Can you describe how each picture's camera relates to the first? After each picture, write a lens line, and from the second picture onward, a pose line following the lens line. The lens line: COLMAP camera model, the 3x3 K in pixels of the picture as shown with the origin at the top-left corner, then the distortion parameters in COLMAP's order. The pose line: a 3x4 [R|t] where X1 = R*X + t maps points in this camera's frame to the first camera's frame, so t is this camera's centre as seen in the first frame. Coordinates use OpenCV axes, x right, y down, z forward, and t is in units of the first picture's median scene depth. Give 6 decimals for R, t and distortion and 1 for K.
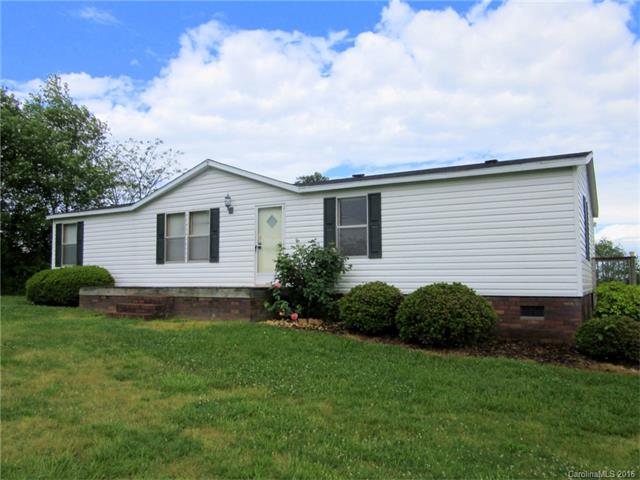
lens RADIAL K [[517.1, 0, 317.6], [0, 517.1, 241.6], [0, 0, 1]] dist [-0.028068, 0.026717]
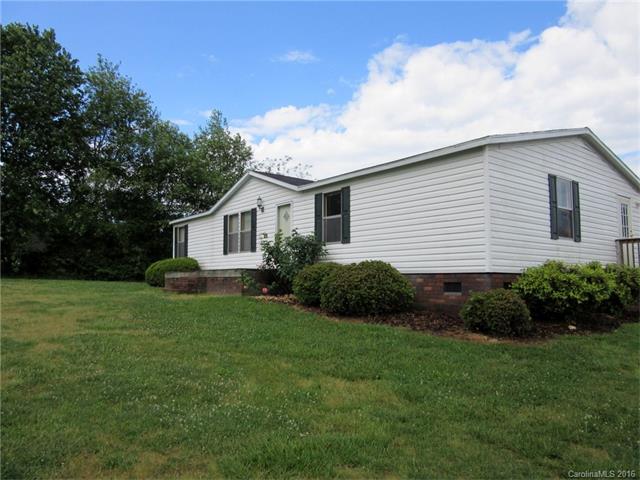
lens RADIAL K [[478.7, 0, 322.3], [0, 478.7, 239.2], [0, 0, 1]] dist [-0.032903, 0.028703]
pose [[0.927939, -0.029811, -0.371538, 0.357808], [0.025430, 0.999537, -0.016686, 0.030826], [0.371863, 0.006036, 0.928268, -0.006975]]
